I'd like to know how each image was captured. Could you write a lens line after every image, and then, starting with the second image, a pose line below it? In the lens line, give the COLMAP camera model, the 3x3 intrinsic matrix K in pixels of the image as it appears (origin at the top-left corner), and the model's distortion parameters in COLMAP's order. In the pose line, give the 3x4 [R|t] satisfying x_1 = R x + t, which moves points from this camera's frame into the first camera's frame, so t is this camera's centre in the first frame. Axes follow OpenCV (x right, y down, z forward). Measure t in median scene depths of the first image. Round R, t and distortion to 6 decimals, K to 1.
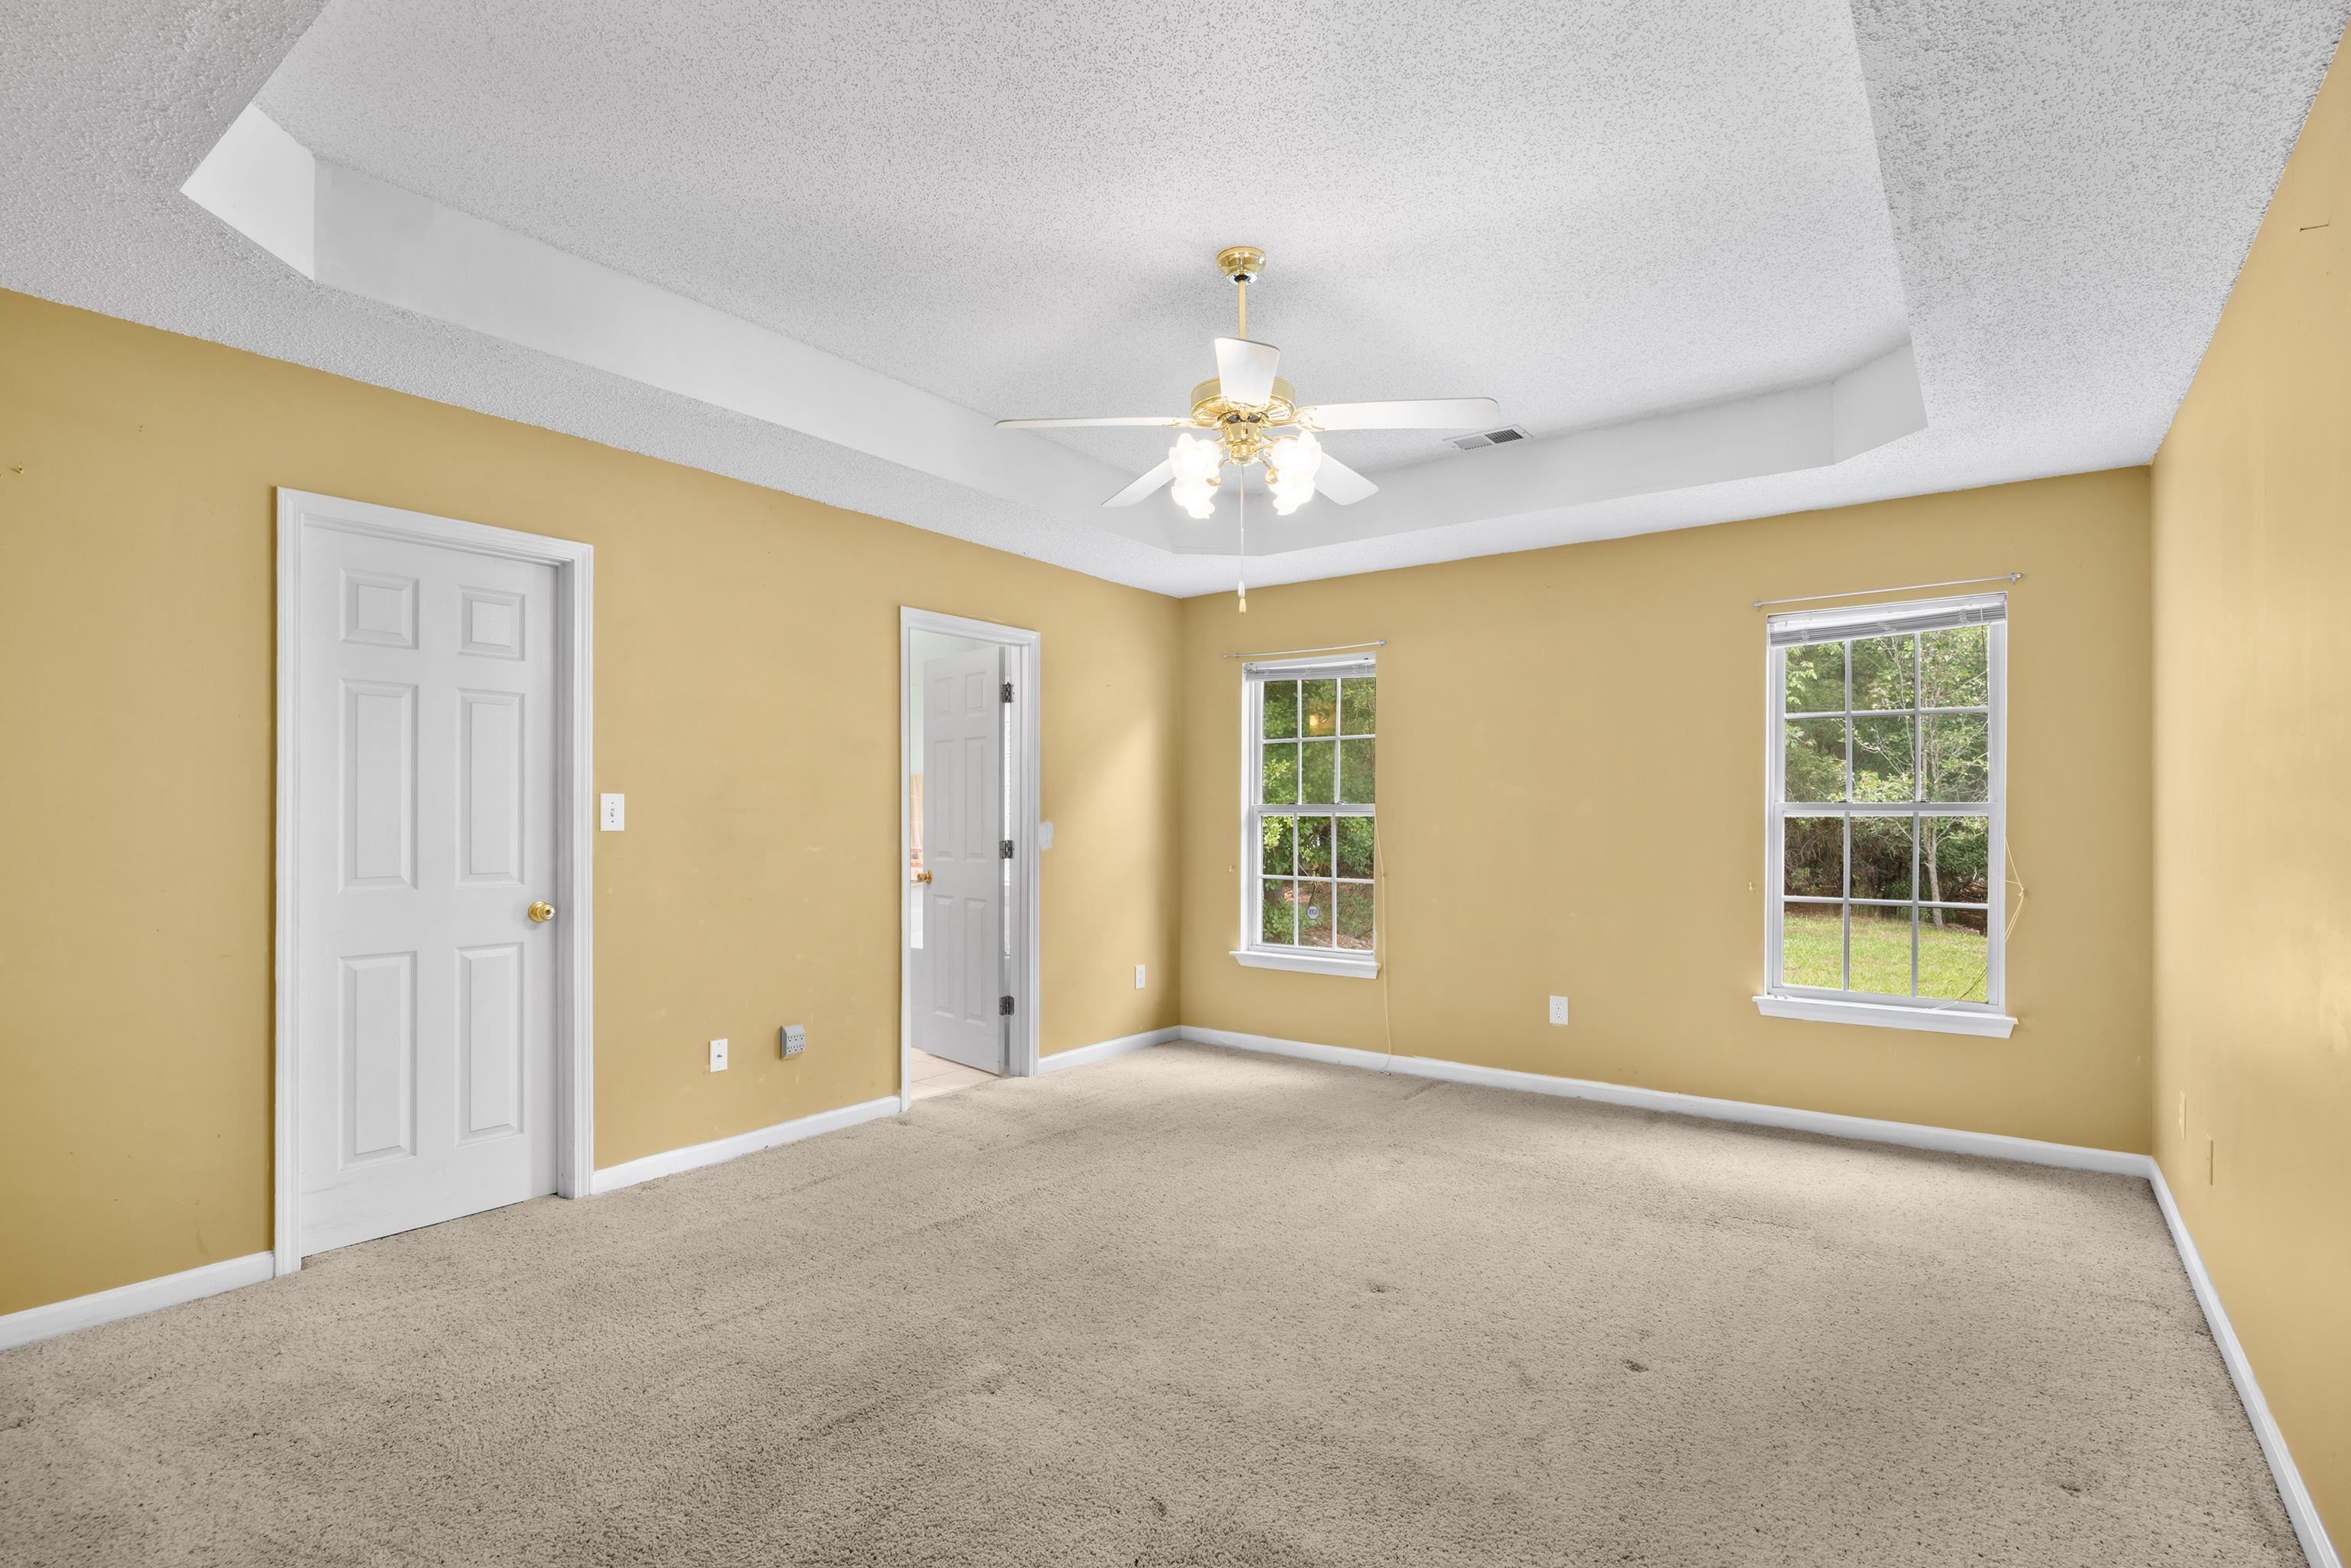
lens RADIAL K [[1133.3, 0, 1173.1], [0, 1133.3, 799.8], [0, 0, 1]] dist [0.003096, 0.000032]
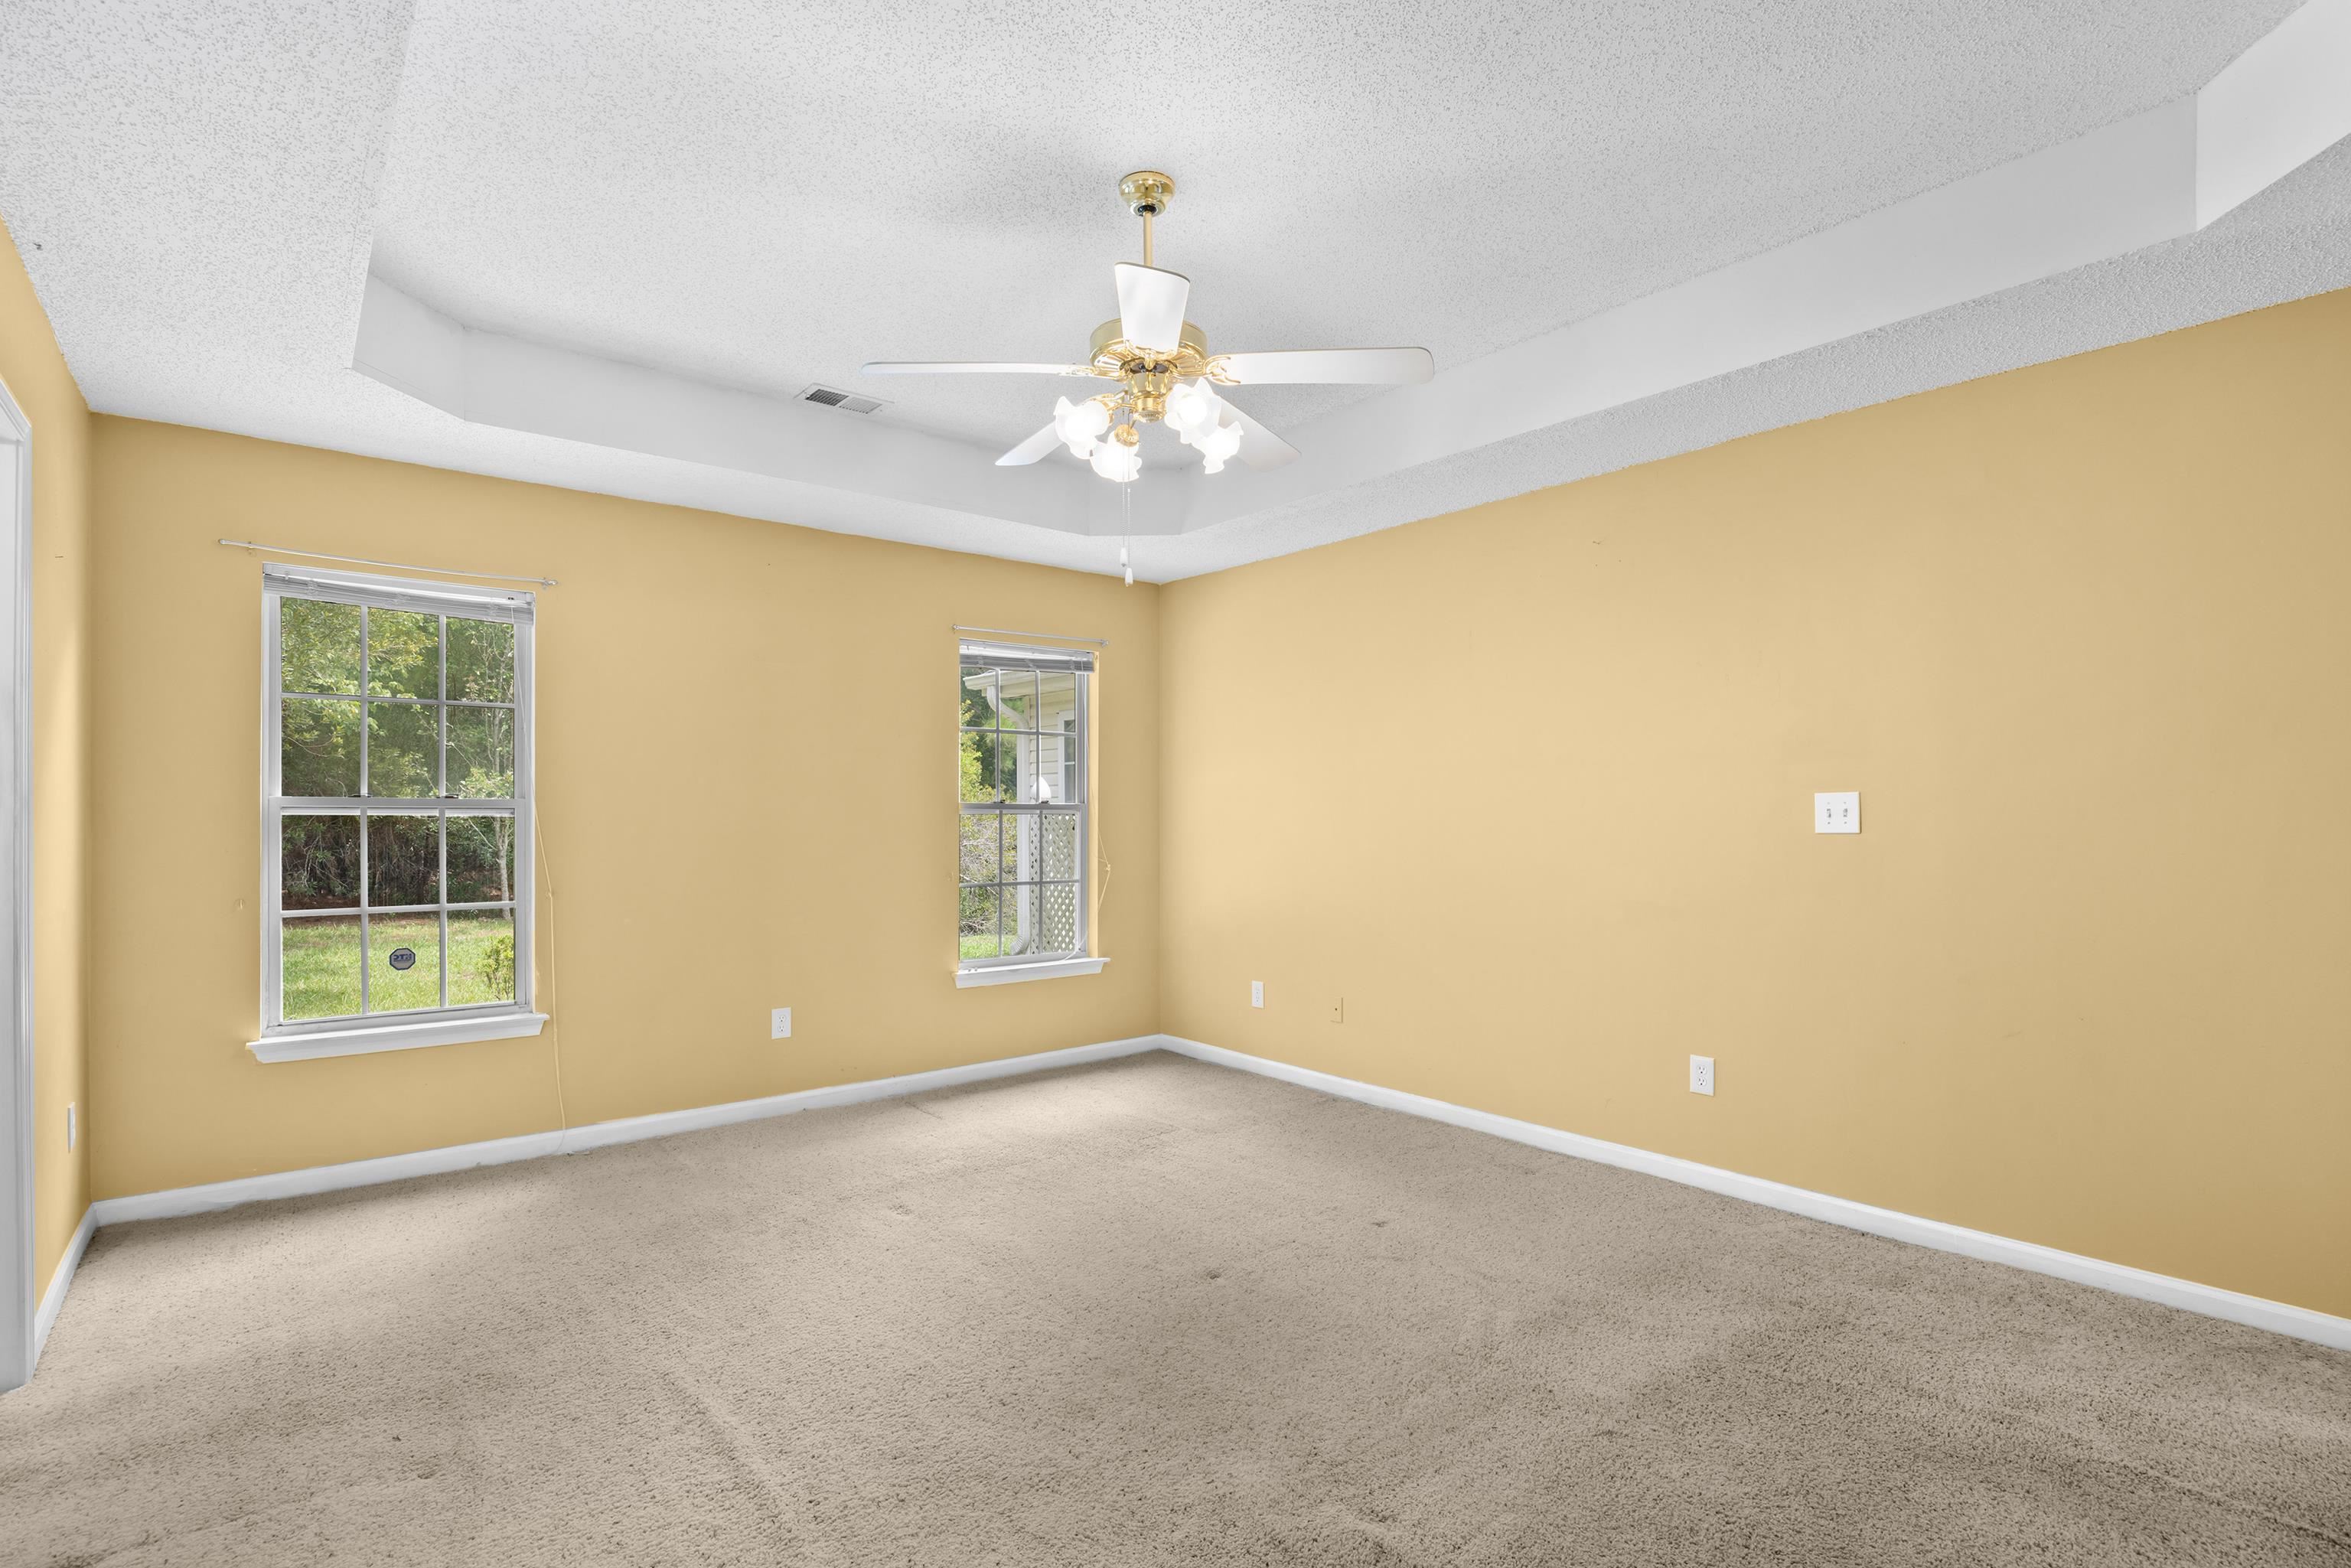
lens RADIAL K [[1133.3, 0, 1181.7], [0, 1133.3, 802.6], [0, 0, 1]] dist [0.003096, 0.000032]
pose [[0.254655, 0.009849, 0.966982, -0.469688], [-0.010053, 0.999921, -0.007536, 0.008445], [-0.966980, -0.007802, 0.254734, 0.442844]]
